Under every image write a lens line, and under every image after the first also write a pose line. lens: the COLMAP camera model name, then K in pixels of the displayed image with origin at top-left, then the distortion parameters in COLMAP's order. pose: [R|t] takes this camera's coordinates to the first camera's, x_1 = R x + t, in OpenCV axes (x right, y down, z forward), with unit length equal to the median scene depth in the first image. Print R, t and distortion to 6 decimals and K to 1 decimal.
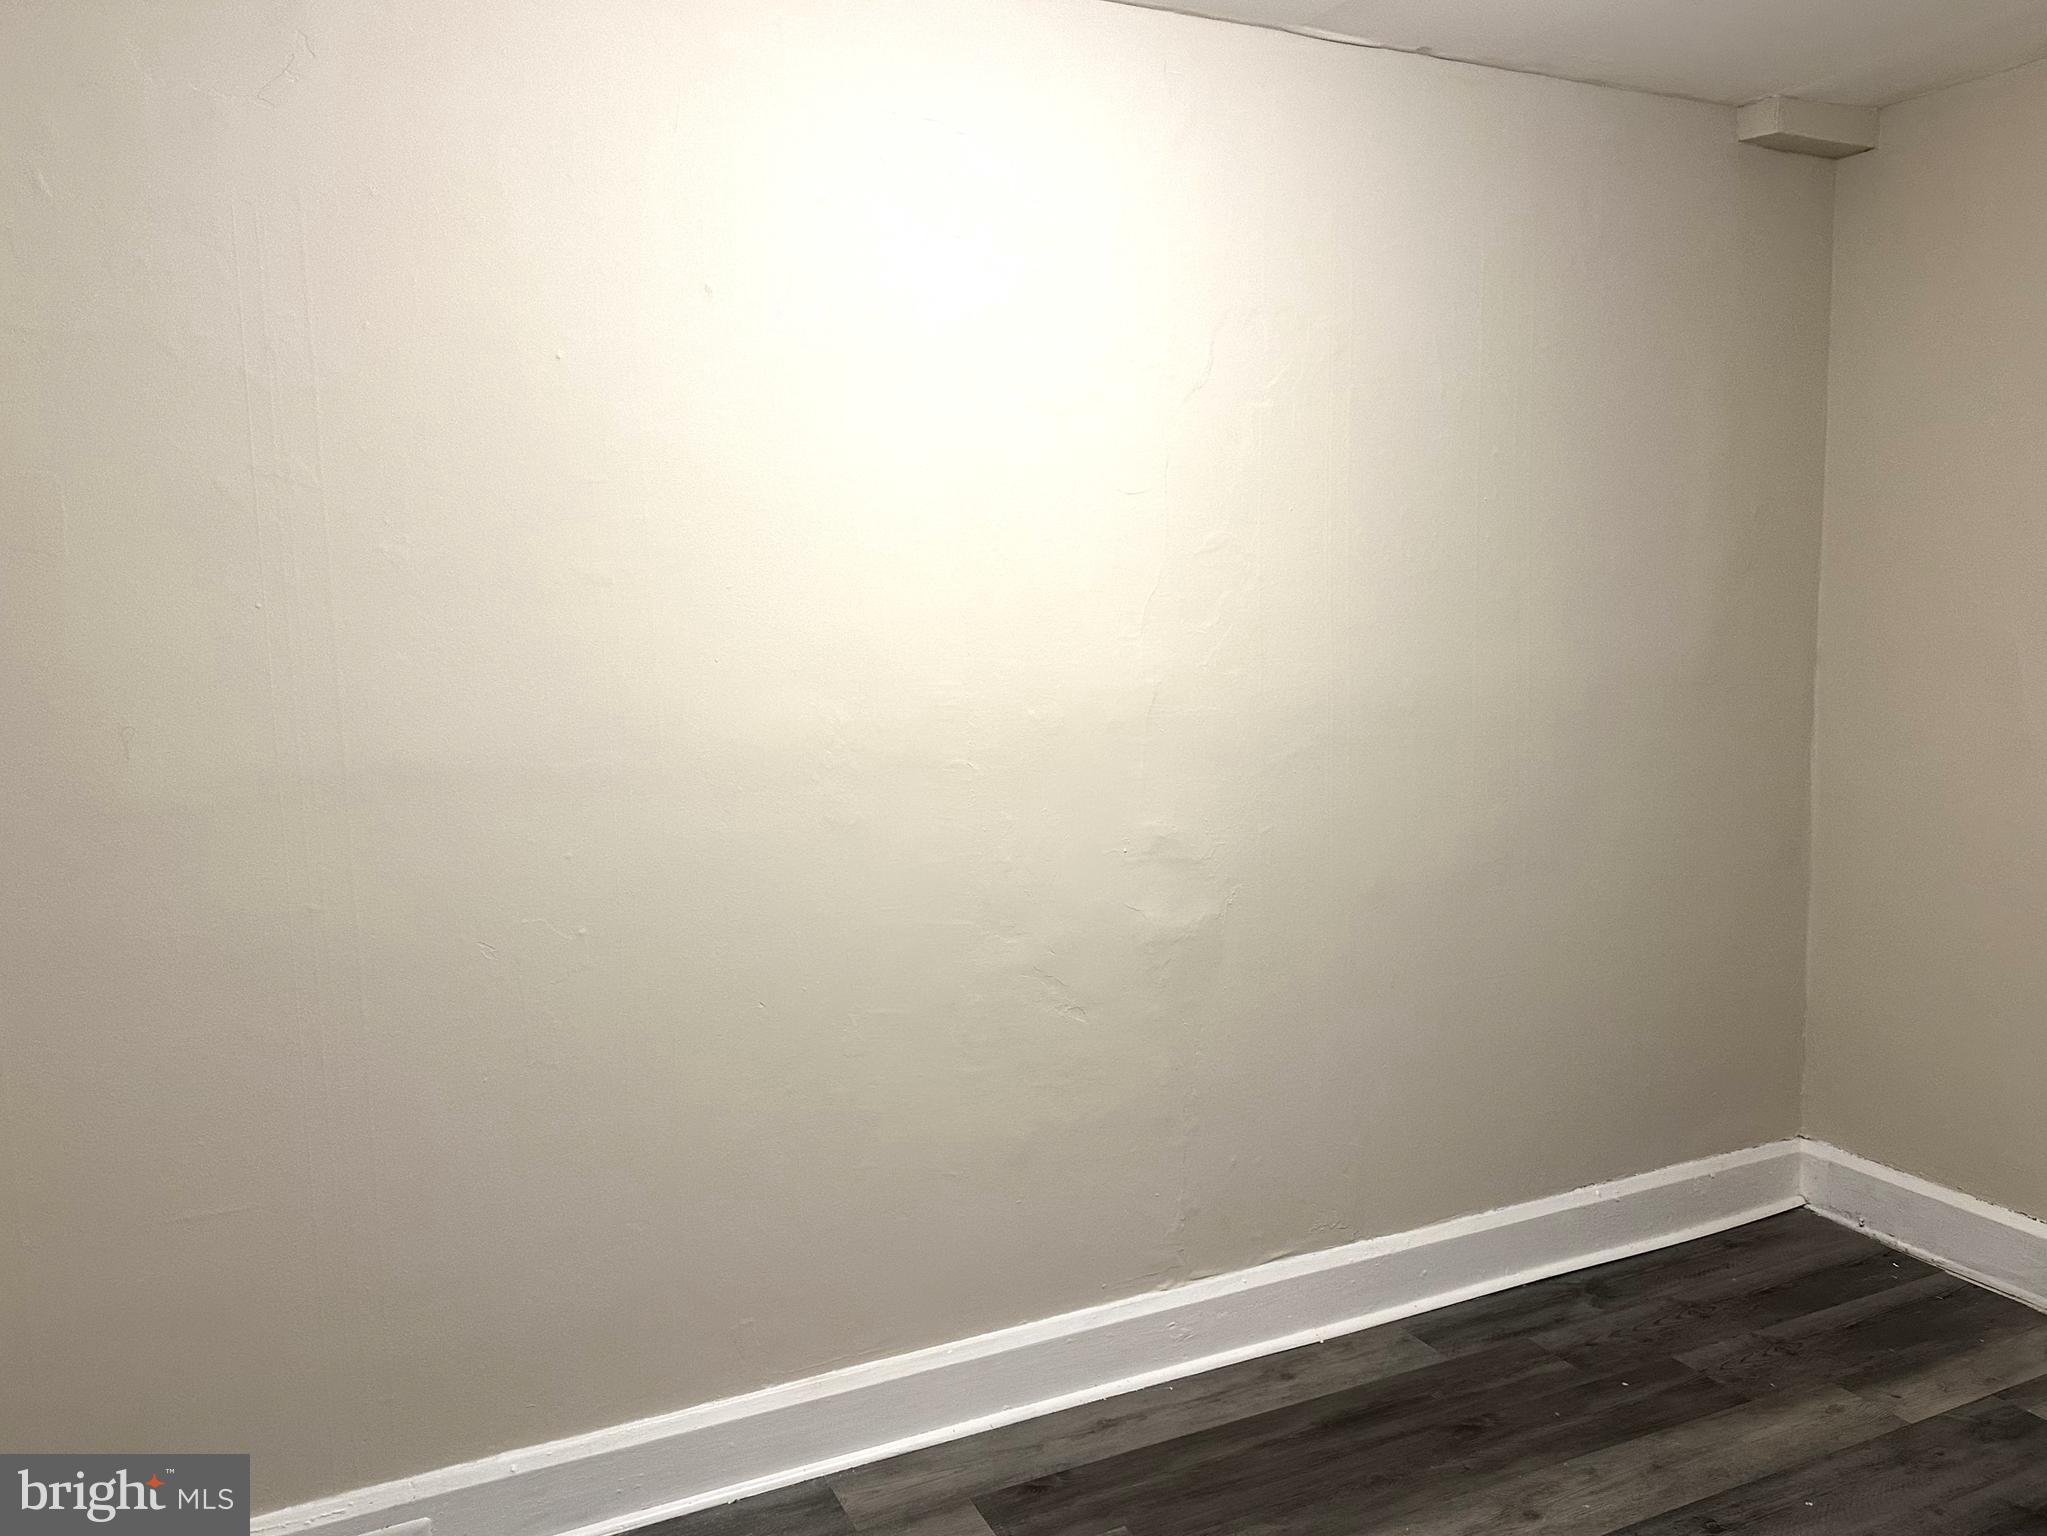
lens RADIAL K [[1498.8, 0, 1023.5], [0, 1498.8, 768.0], [0, 0, 1]] dist [0.004164, -0.009335]
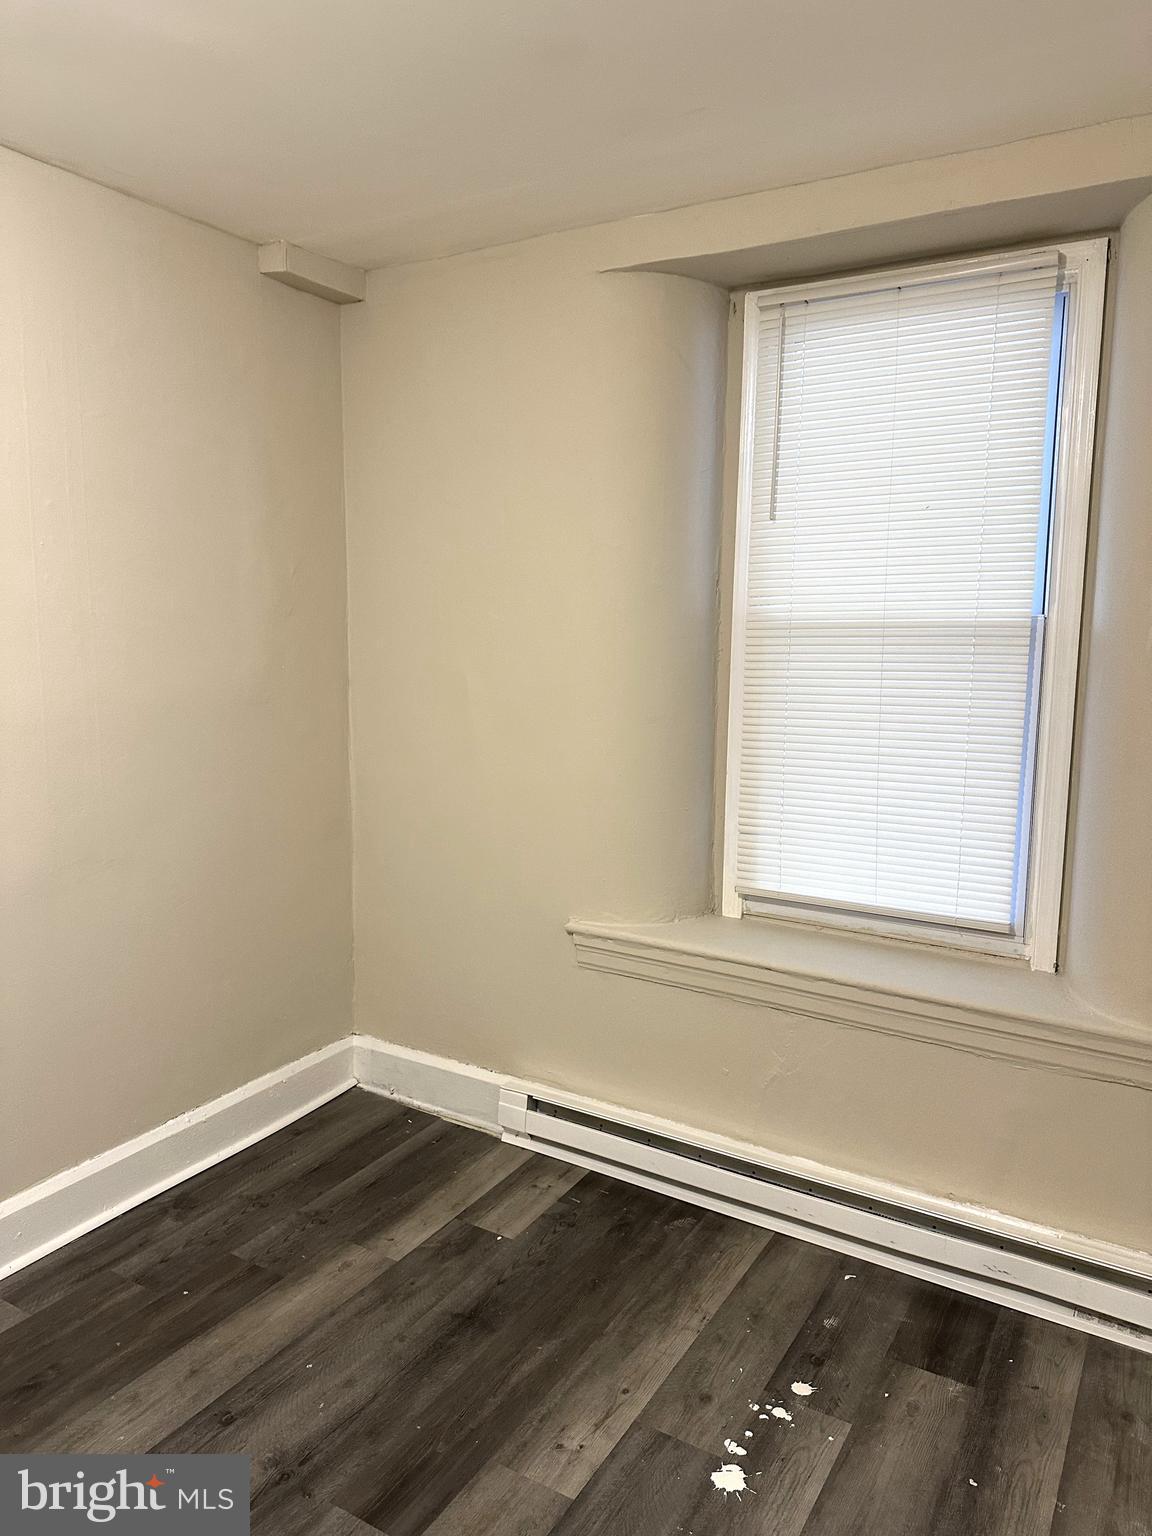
lens RADIAL K [[1055.7, 0, 576.0], [0, 1055.7, 768.0], [0, 0, 1]] dist [-0.002643, -0.010724]
pose [[0.825756, -0.051187, 0.561700, 0.191937], [0.034697, 0.998597, 0.039993, -0.030580], [-0.562959, -0.013535, 0.826374, 0.120809]]
